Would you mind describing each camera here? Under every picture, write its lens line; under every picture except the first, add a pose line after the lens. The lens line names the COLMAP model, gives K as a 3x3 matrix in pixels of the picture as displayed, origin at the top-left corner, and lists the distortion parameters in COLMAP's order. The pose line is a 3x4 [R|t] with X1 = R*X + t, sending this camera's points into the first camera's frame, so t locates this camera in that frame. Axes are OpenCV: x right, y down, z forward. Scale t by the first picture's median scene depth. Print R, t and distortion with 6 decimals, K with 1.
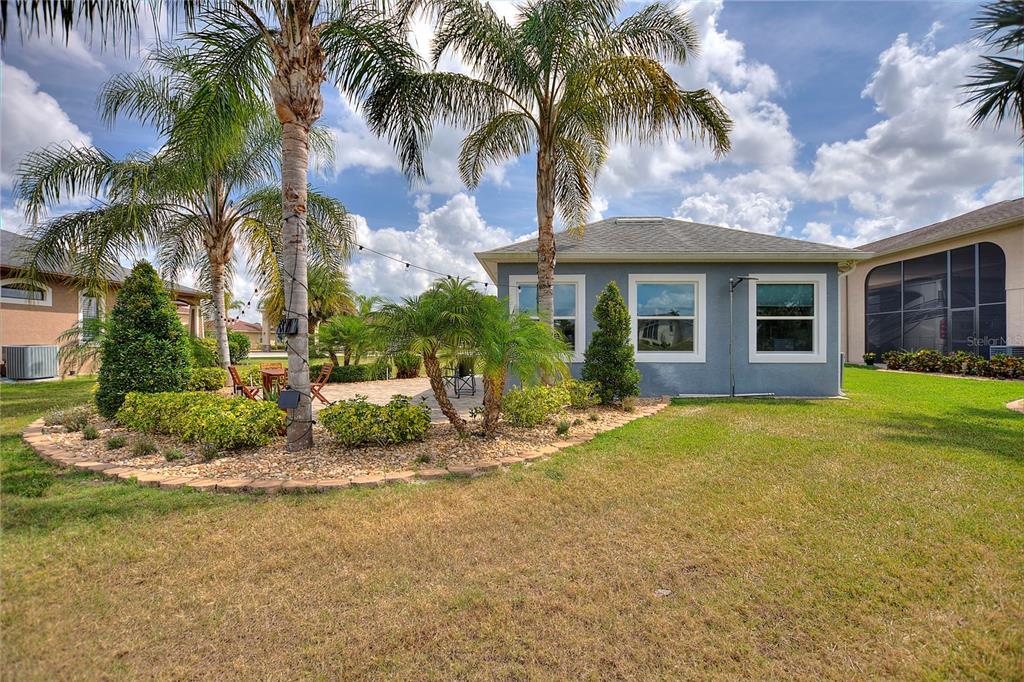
lens RADIAL K [[446.2, 0, 509.1], [0, 446.2, 344.9], [0, 0, 1]] dist [-0.024779, -0.000604]
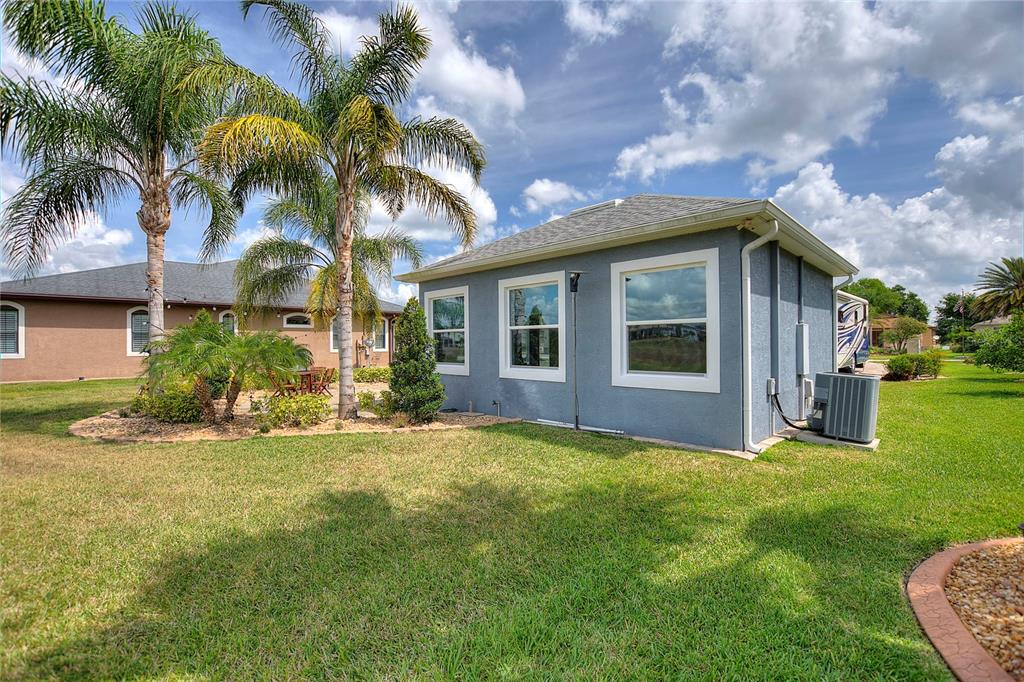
lens RADIAL K [[446.2, 0, 507.6], [0, 446.2, 341.7], [0, 0, 1]] dist [-0.024779, -0.000604]
pose [[0.712854, -0.005715, -0.701289, 0.918709], [-0.004503, 0.999909, -0.012727, -0.022212], [0.701298, 0.012230, 0.712763, 0.356680]]
